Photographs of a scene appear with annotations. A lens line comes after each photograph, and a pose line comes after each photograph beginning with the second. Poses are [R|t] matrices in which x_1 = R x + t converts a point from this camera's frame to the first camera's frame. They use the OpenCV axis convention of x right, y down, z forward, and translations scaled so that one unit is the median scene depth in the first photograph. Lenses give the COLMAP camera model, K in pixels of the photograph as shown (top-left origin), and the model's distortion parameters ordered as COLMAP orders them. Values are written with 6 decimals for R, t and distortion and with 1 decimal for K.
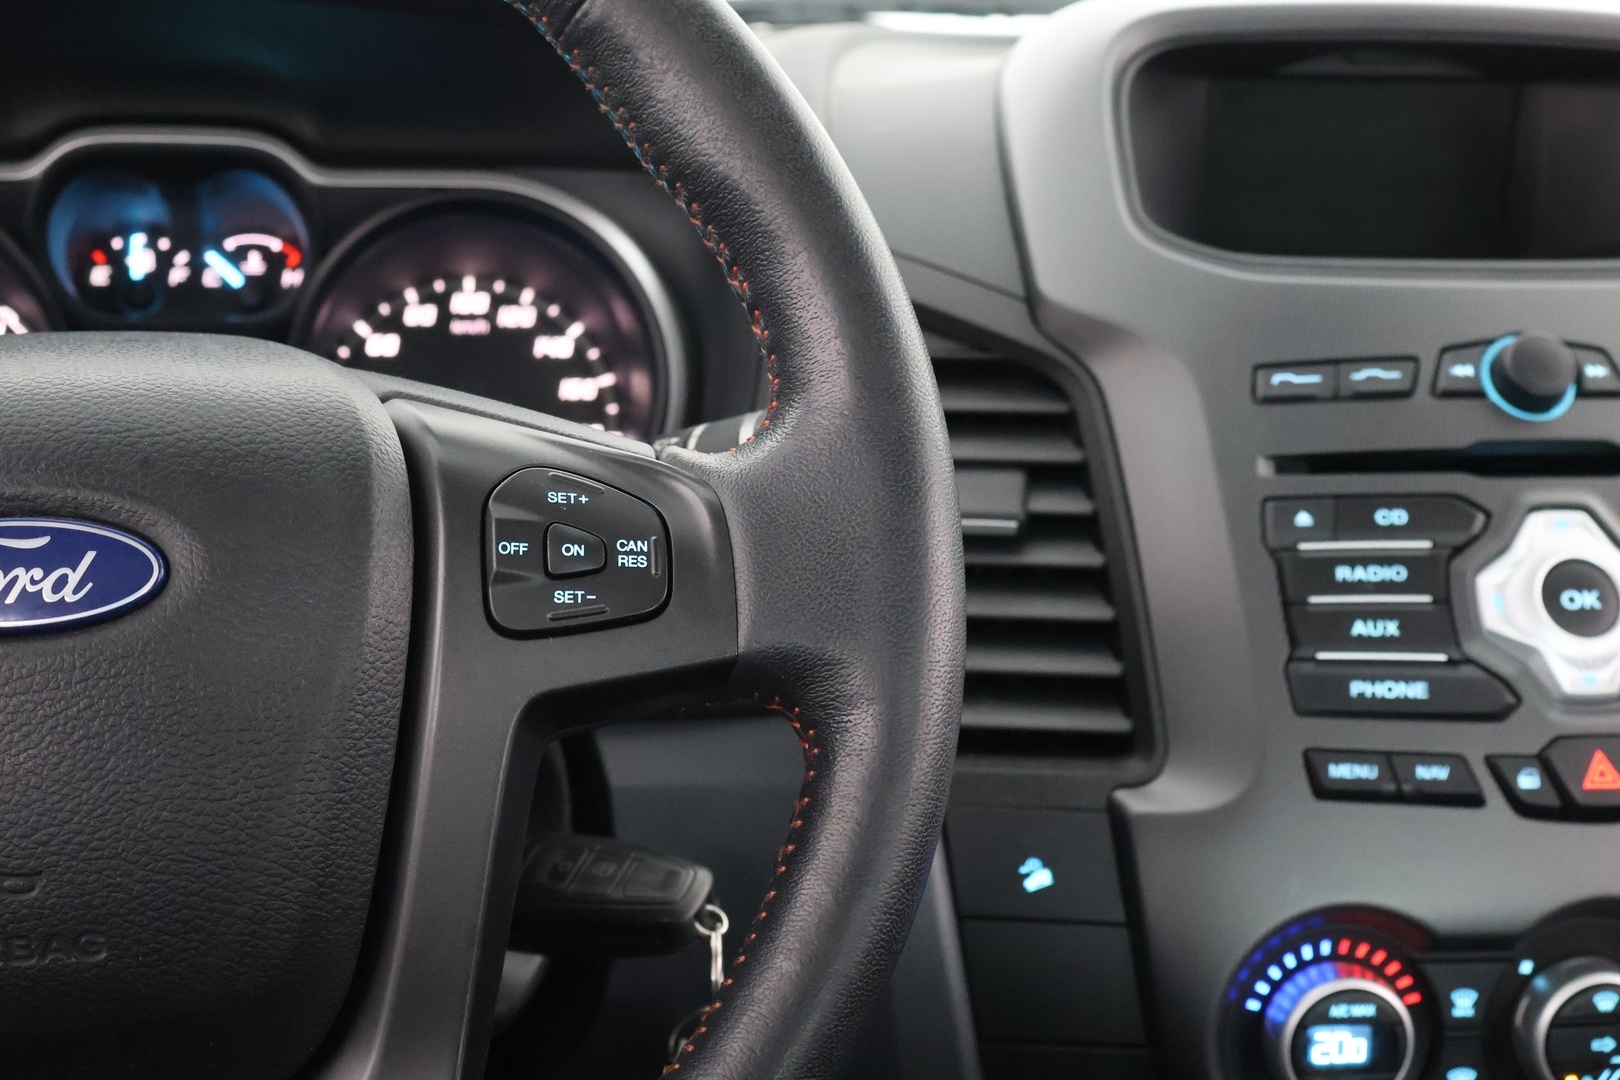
lens RADIAL K [[2473.9, 0, 824.7], [0, 2473.9, 528.5], [0, 0, 1]] dist [0.007144, 0.000000]
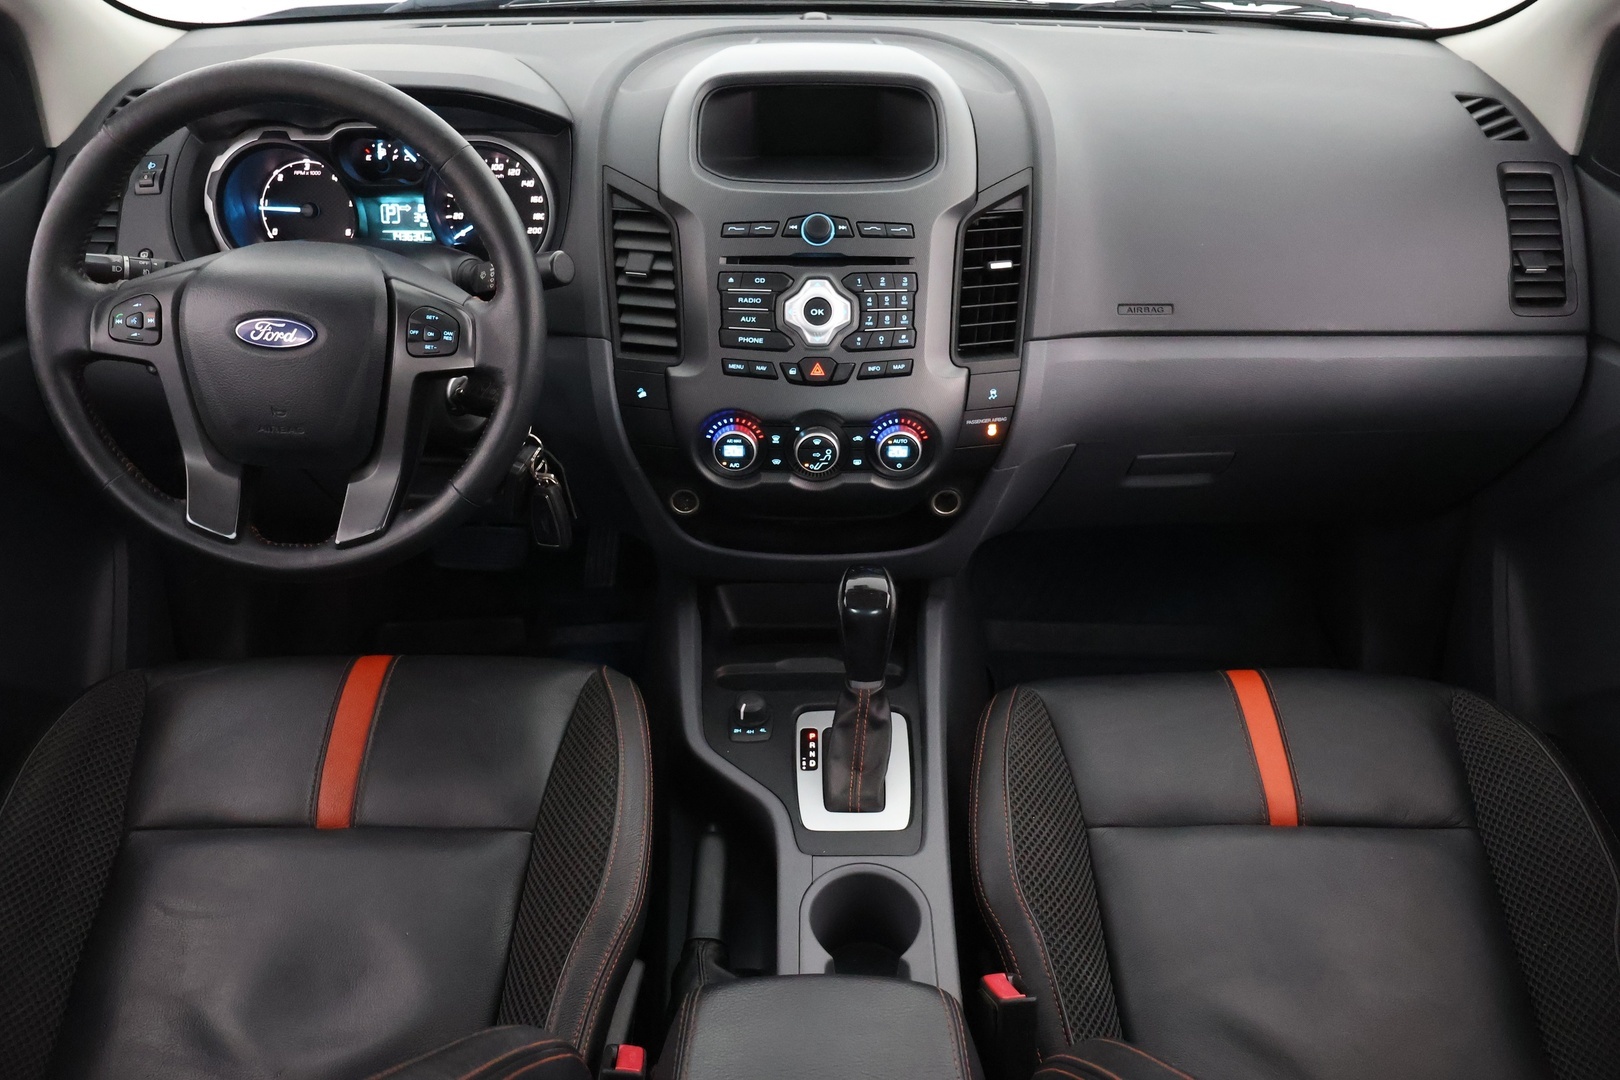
lens RADIAL K [[1358.0, 0, 818.0], [0, 1358.0, 531.6], [0, 0, 1]] dist [-0.016118, 0.011175]
pose [[0.989913, 0.060210, -0.128247, 0.529517], [-0.012812, 0.939536, 0.342209, -0.282804], [0.141098, -0.337114, 0.930831, -0.622209]]
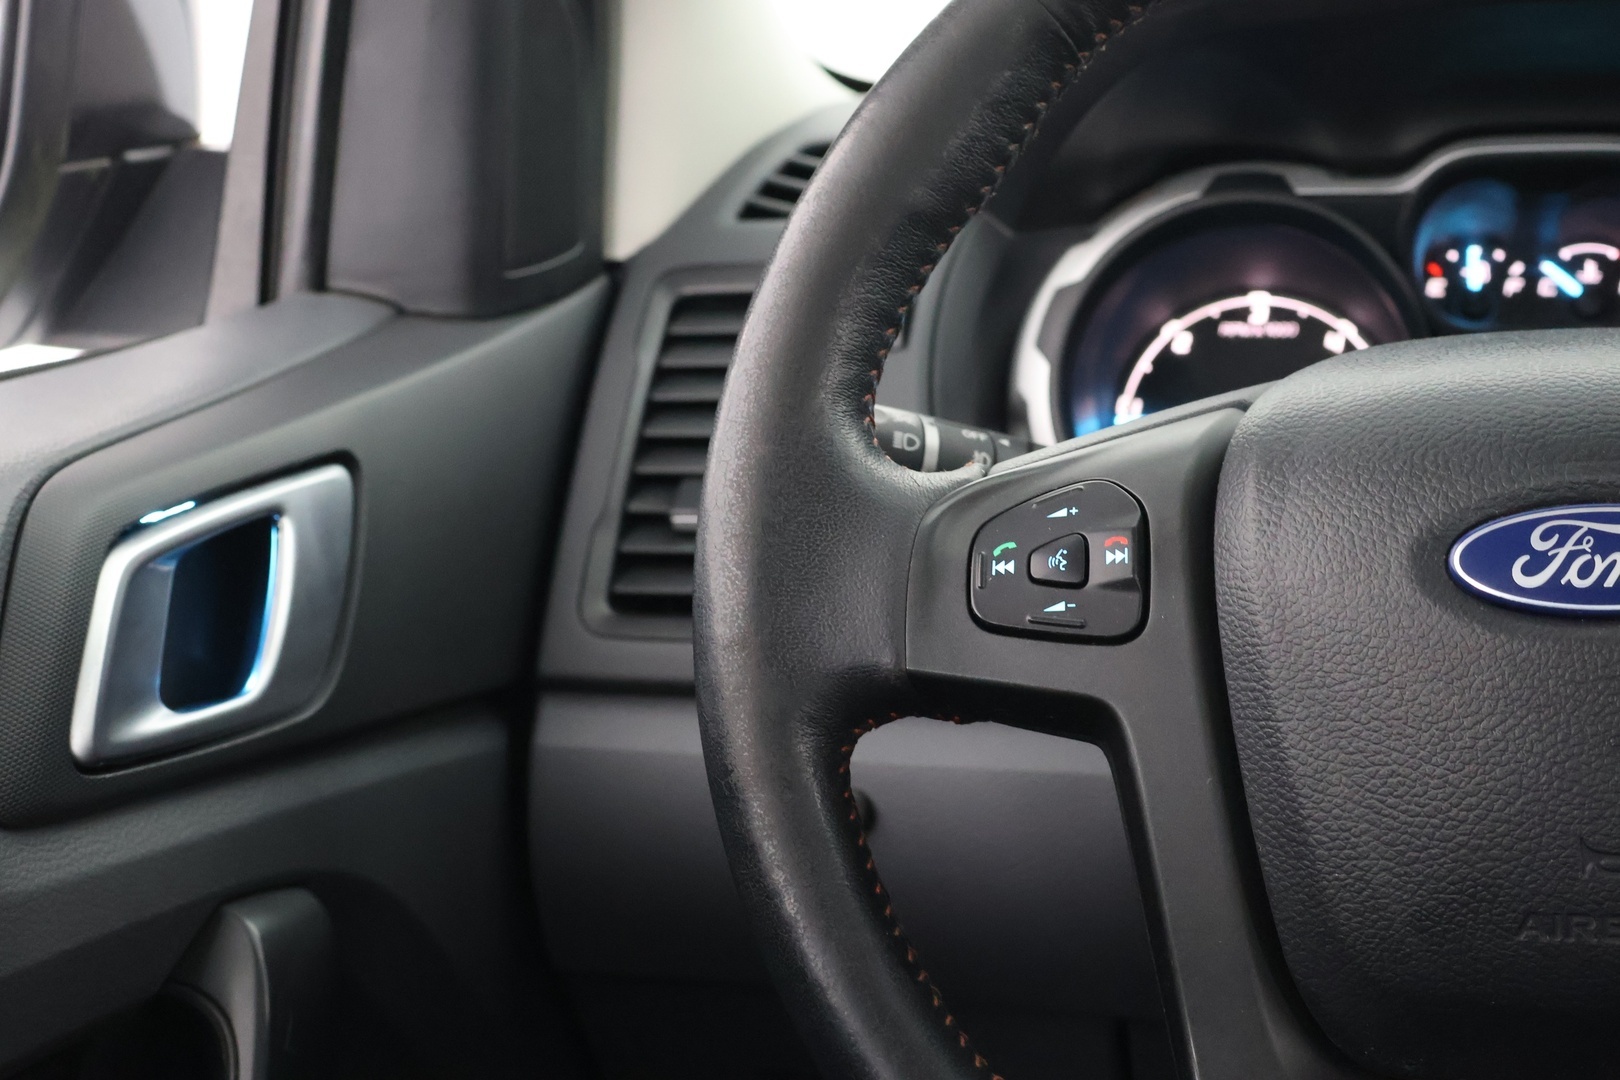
lens RADIAL K [[2473.9, 0, 811.7], [0, 2473.9, 534.5], [0, 0, 1]] dist [0.007144, 0.000000]
pose [[0.923785, 0.016716, -0.382546, -0.164687], [-0.021748, 0.999724, -0.008833, 0.016780], [0.382293, 0.016479, 0.923894, -0.046058]]
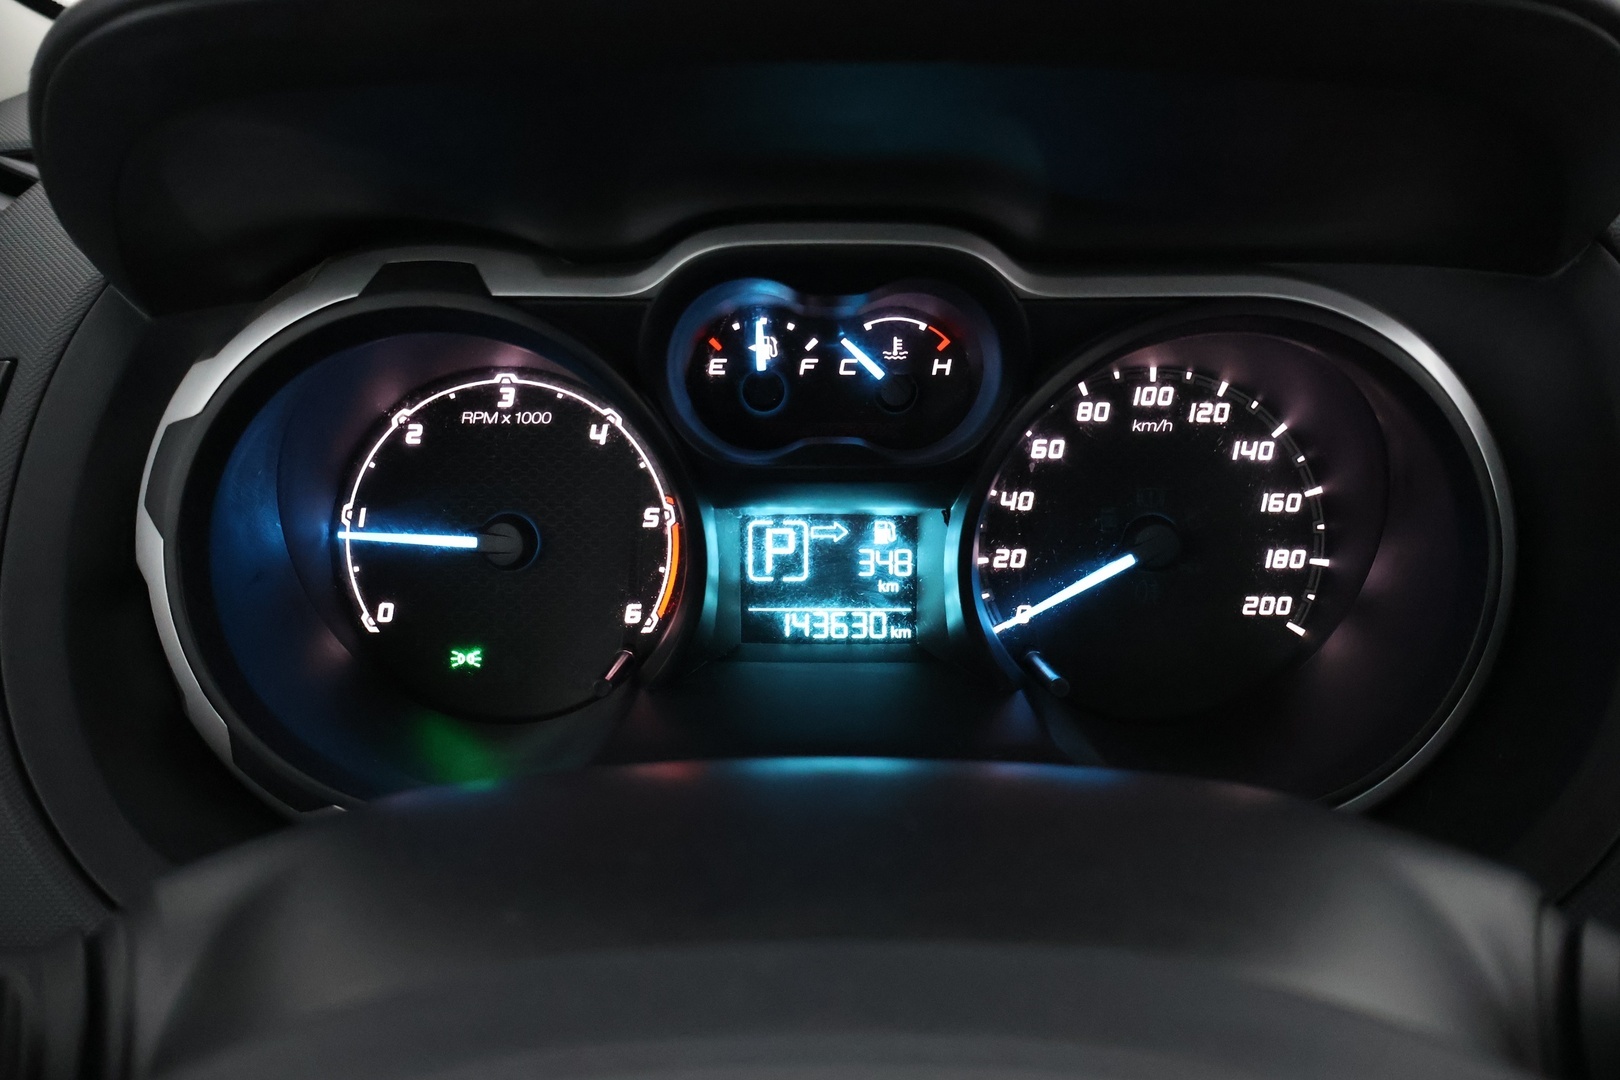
lens RADIAL K [[1358.0, 0, 819.6], [0, 1358.0, 539.9], [0, 0, 1]] dist [-0.016118, 0.011175]
pose [[0.988409, 0.036175, -0.147439, -0.224346], [-0.005851, 0.979550, 0.201116, -0.163176], [0.151699, -0.197922, 0.968408, 0.653019]]
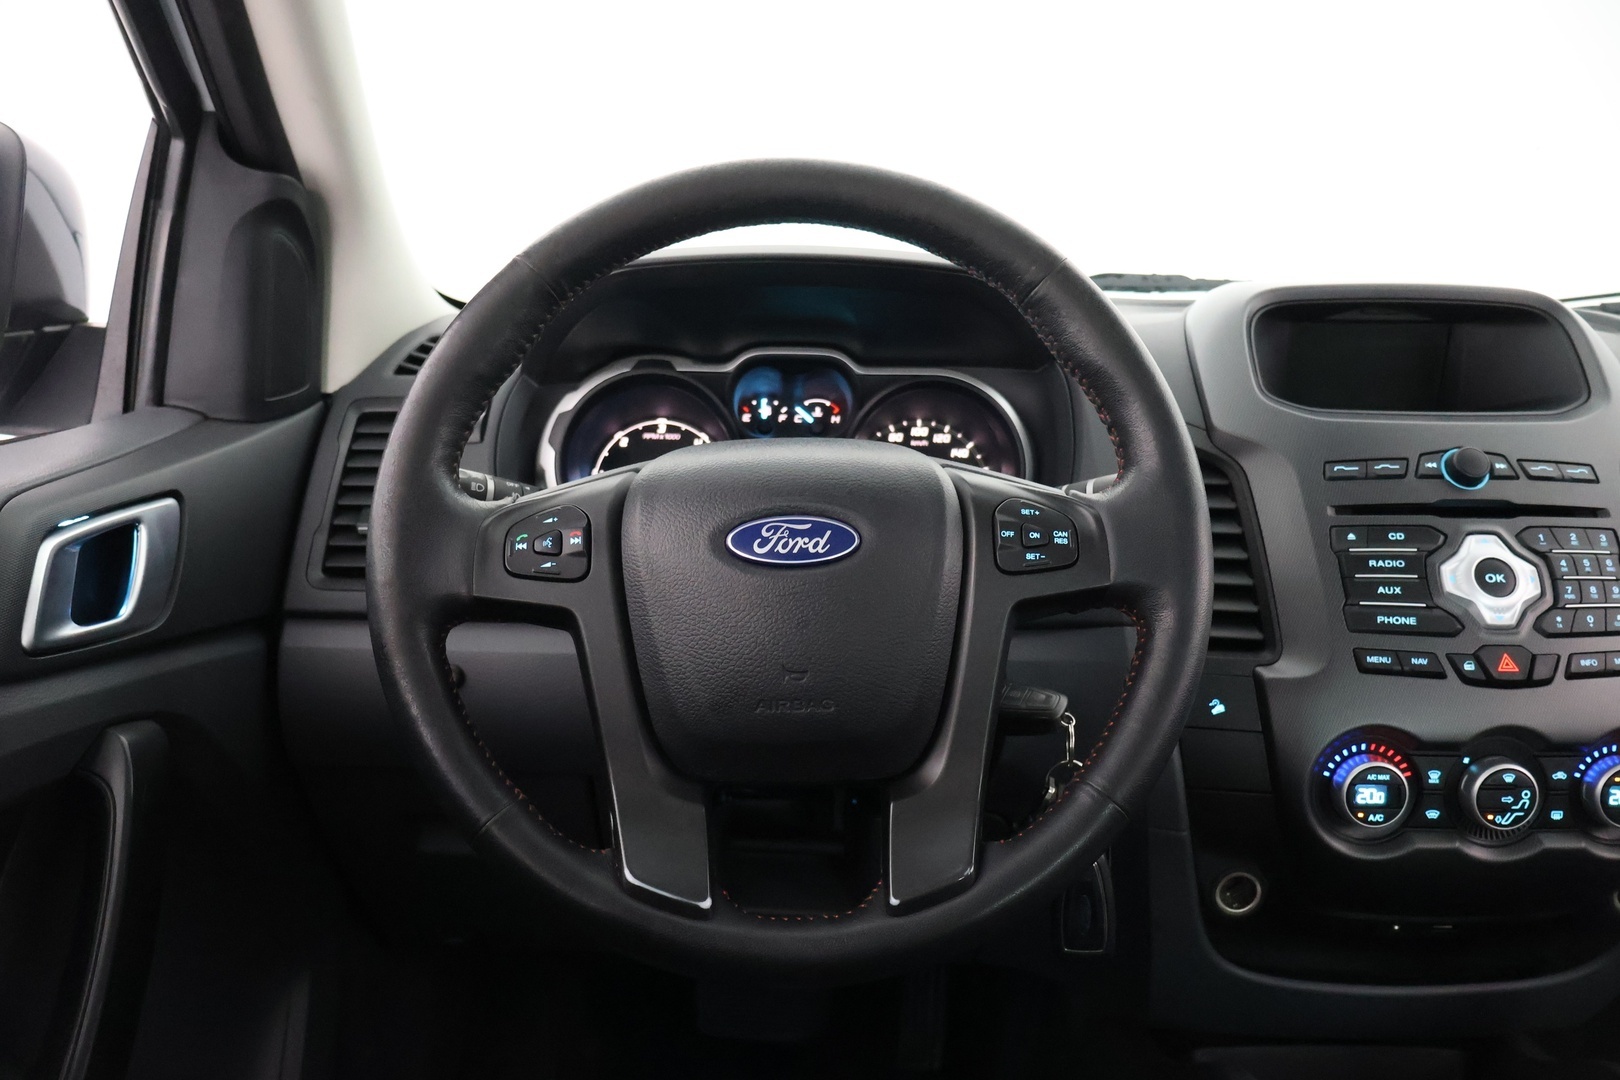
lens RADIAL K [[1358.0, 0, 815.0], [0, 1358.0, 527.0], [0, 0, 1]] dist [-0.016118, 0.011175]
pose [[0.991846, 0.012898, -0.126784, -0.103432], [-0.016962, 0.999374, -0.031033, 0.030505], [0.126305, 0.032930, 0.991445, -0.161547]]
